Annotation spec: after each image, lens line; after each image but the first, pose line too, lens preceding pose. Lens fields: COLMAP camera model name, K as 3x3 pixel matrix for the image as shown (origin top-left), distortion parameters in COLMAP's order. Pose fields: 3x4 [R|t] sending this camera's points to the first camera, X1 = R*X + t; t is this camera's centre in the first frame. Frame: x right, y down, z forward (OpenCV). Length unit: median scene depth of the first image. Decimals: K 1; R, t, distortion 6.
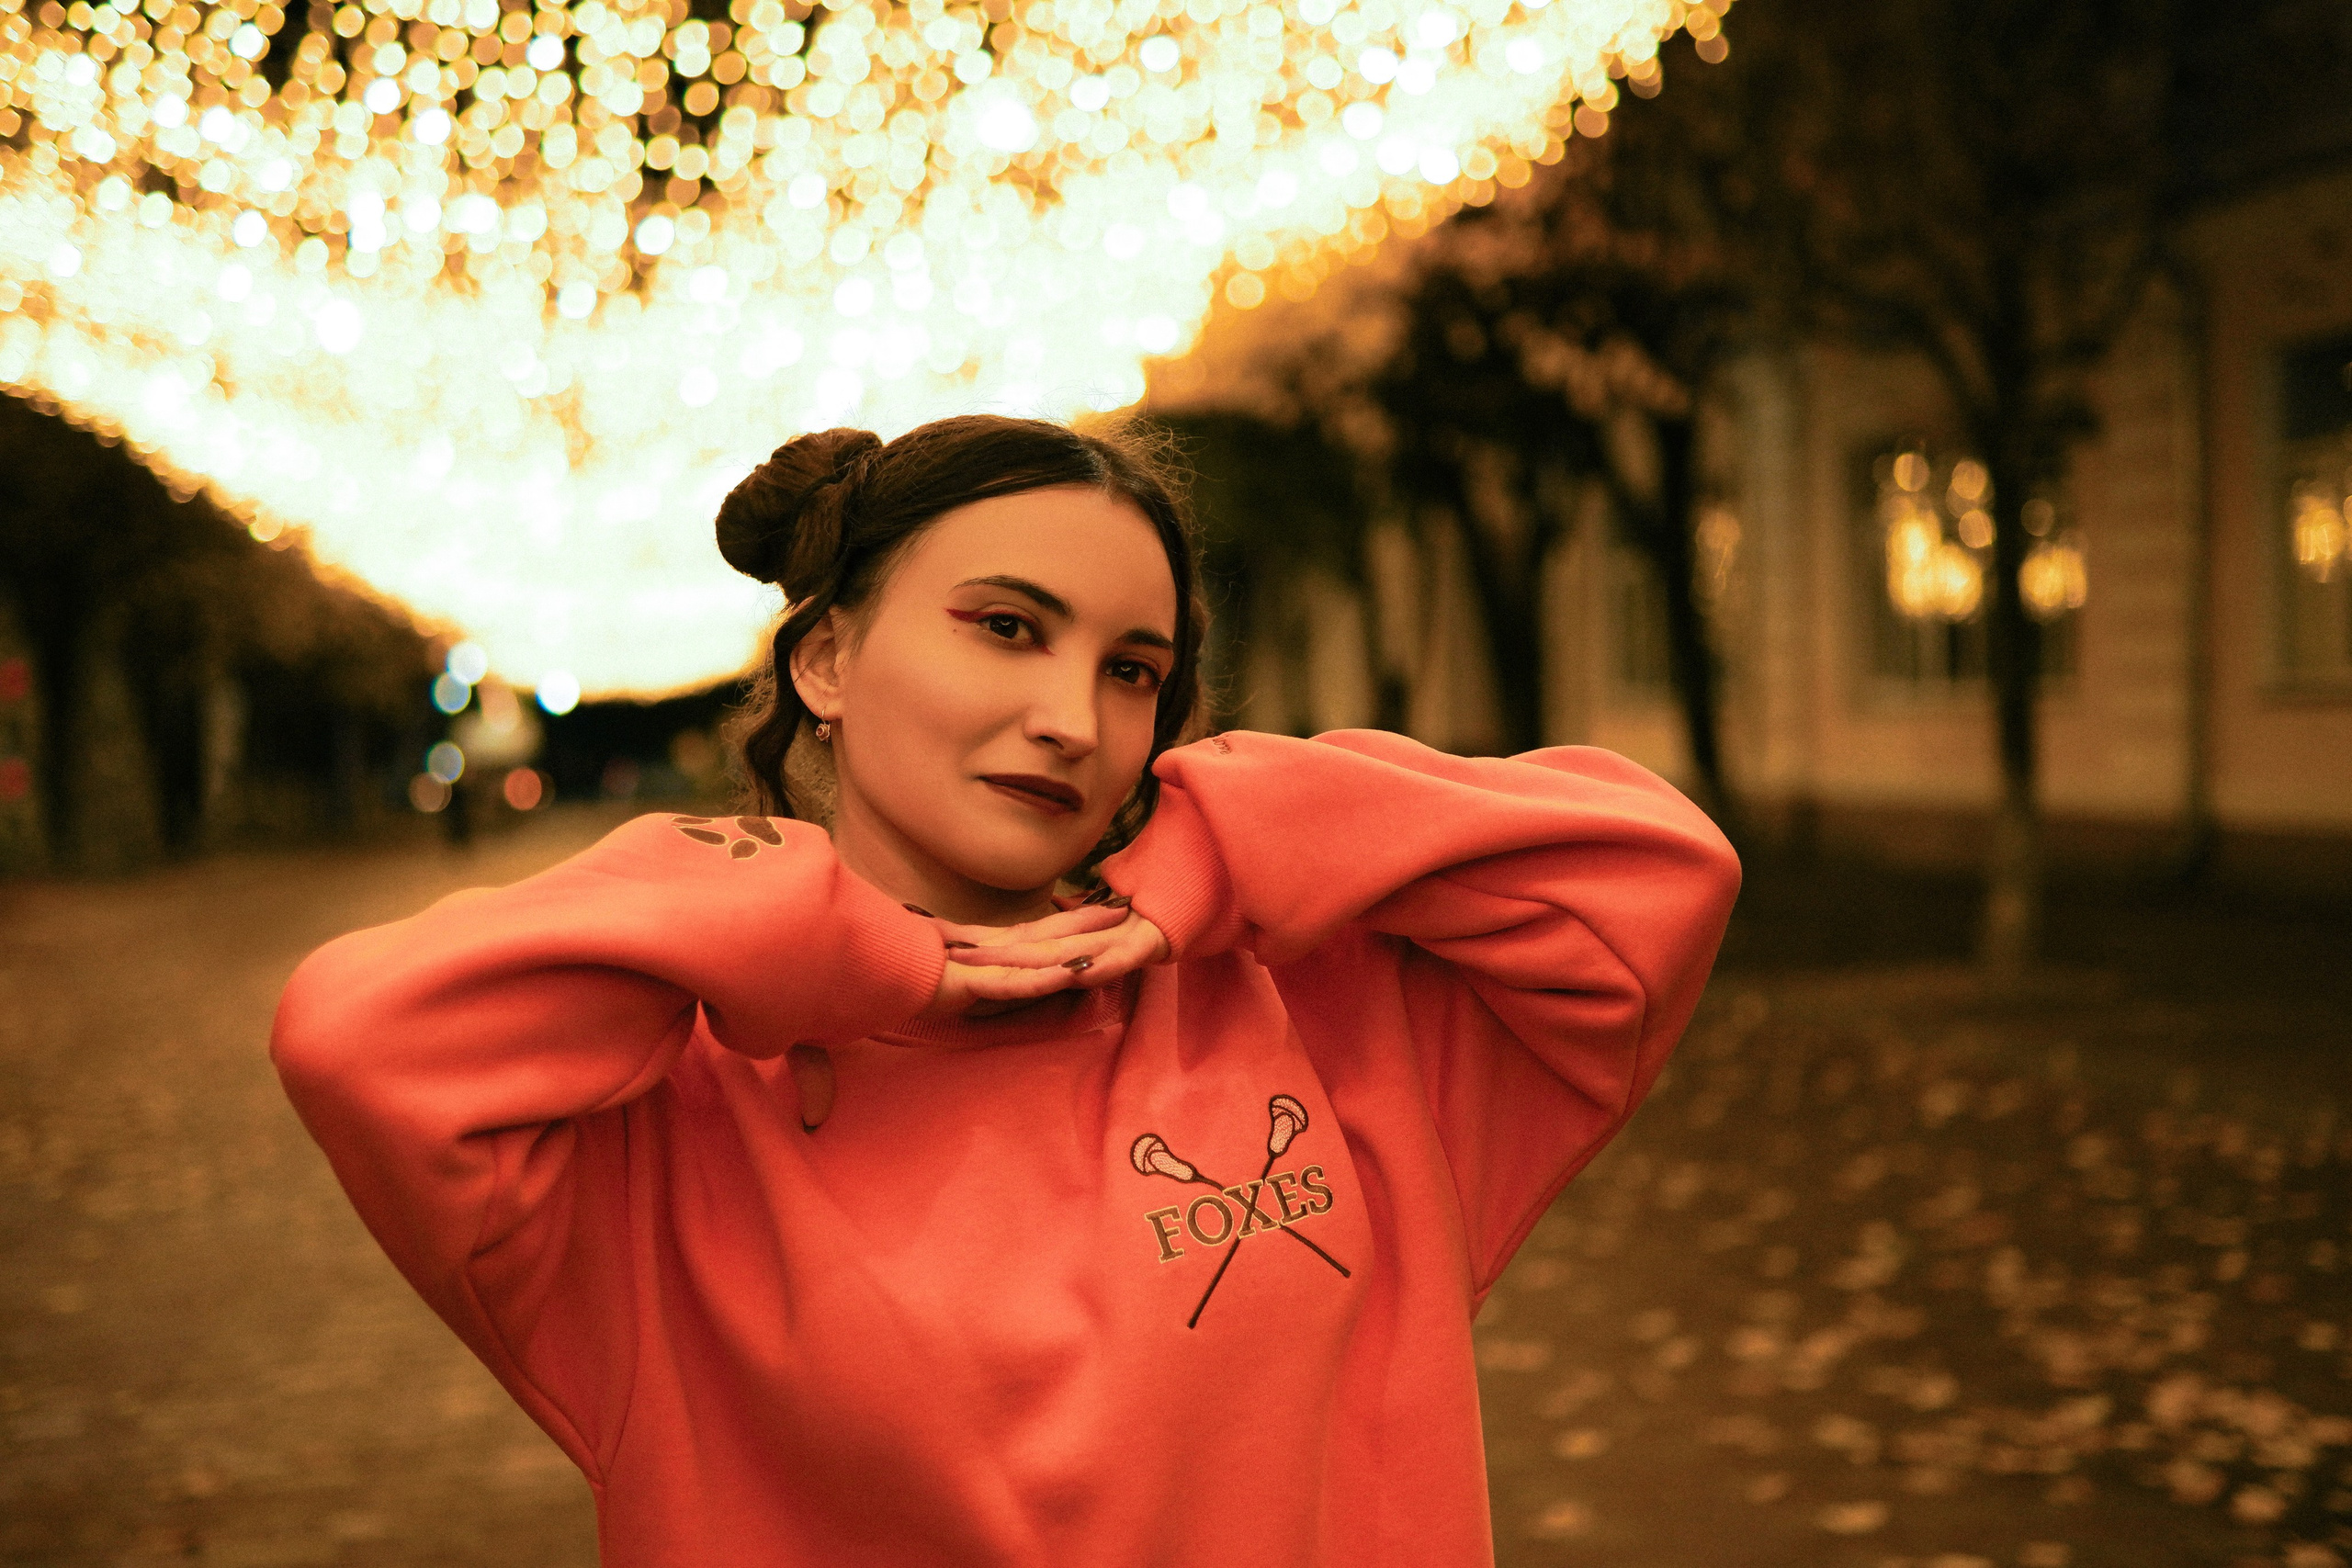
lens RADIAL K [[3230.8, 0, 1064.9], [0, 3230.8, 784.8], [0, 0, 1]] dist [0.029684, 0.760147]
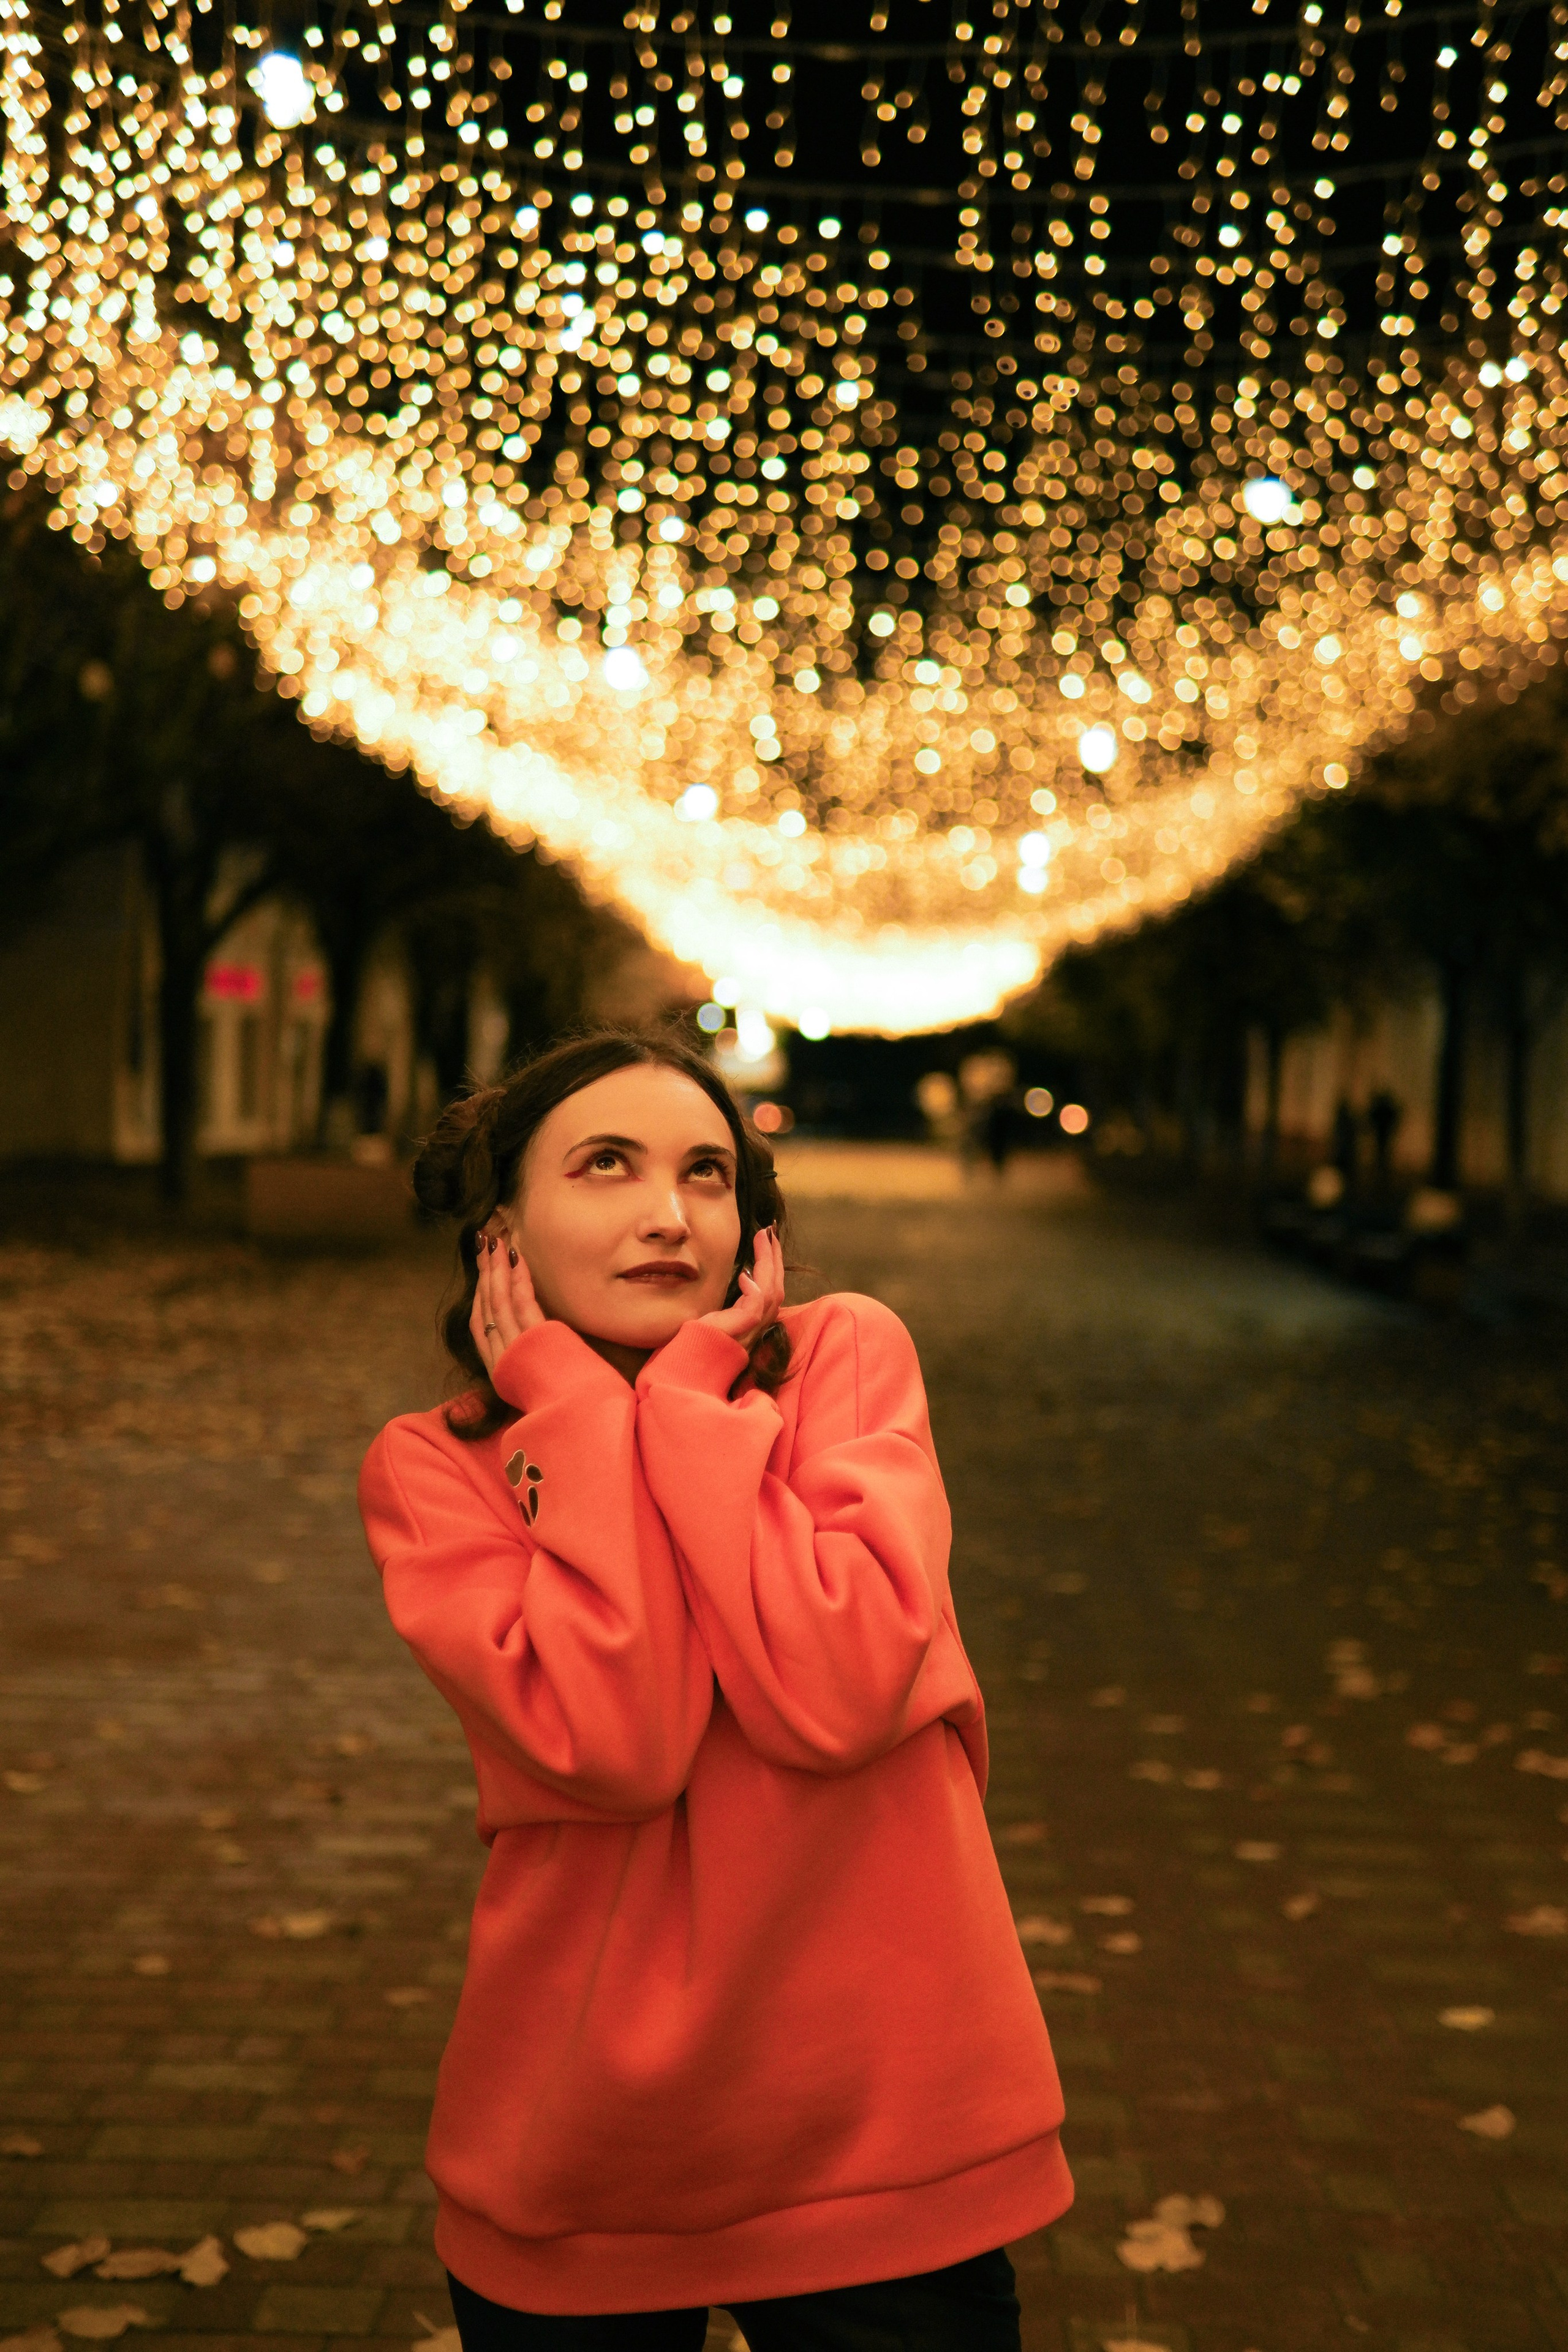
lens RADIAL K [[3391.6, 0, 773.7], [0, 3391.6, 1159.9], [0, 0, 1]] dist [-0.013055, 1.074100]
pose [[0.979700, 0.075357, -0.185768, 0.061704], [-0.071563, 0.997069, 0.027056, -0.024676], [0.187262, -0.013212, 0.982221, -0.101169]]
